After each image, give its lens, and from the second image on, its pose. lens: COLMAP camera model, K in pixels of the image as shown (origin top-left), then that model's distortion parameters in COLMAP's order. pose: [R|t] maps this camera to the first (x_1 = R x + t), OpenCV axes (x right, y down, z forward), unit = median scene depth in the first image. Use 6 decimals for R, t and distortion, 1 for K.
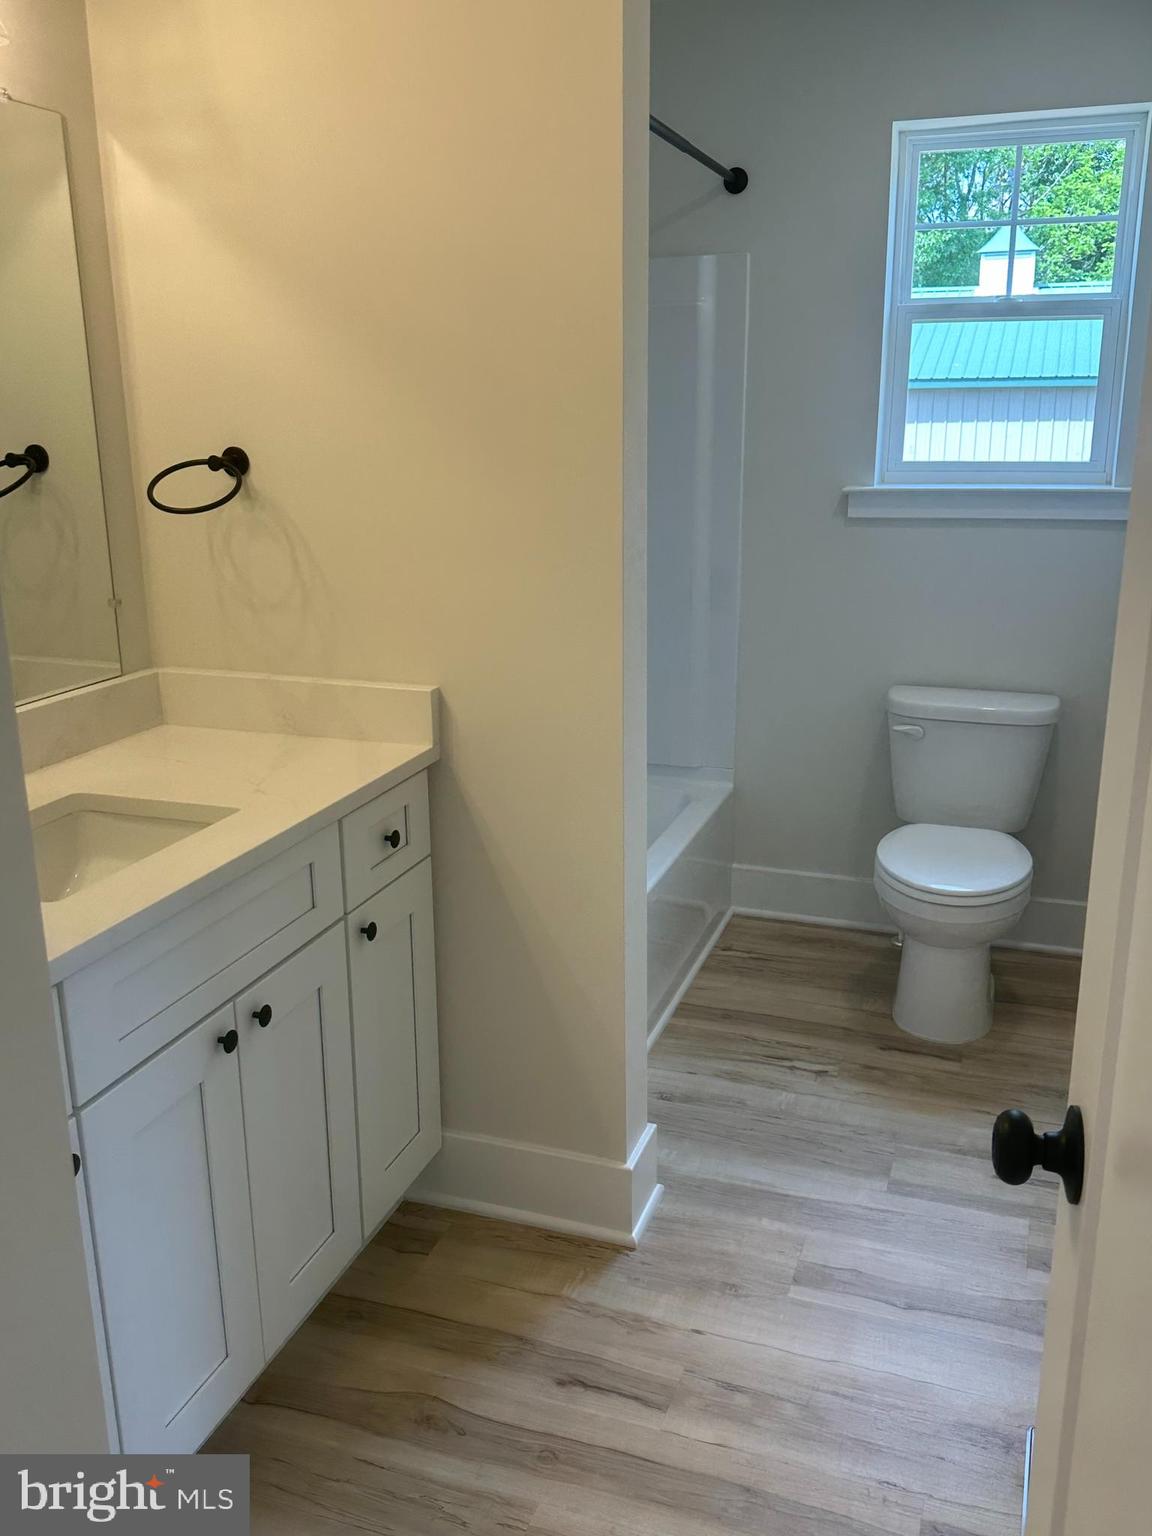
lens RADIAL K [[1277.1, 0, 606.8], [0, 1277.1, 753.5], [0, 0, 1]] dist [0.129159, -0.205315]
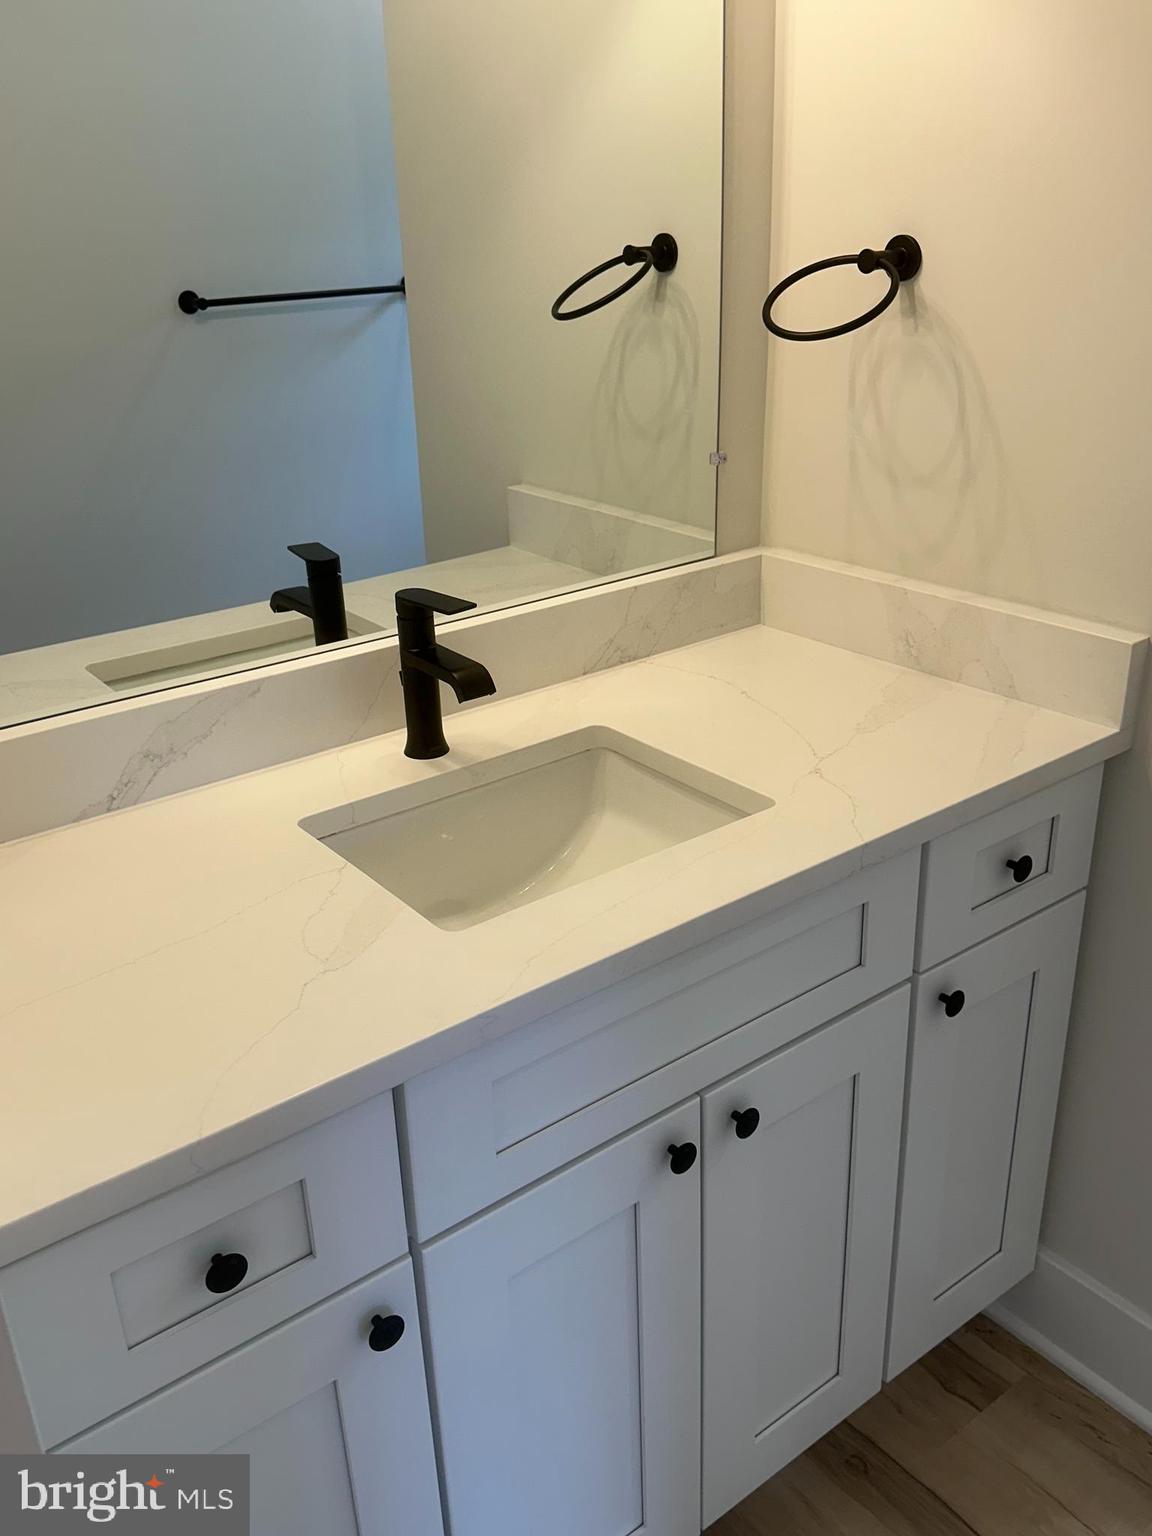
lens RADIAL K [[1277.1, 0, 606.8], [0, 1277.1, 753.5], [0, 0, 1]] dist [0.129159, -0.205315]
pose [[0.828294, 0.210270, -0.519341, -0.011691], [-0.125492, 0.972983, 0.193794, -0.087656], [0.546059, -0.095345, 0.832304, 0.335836]]
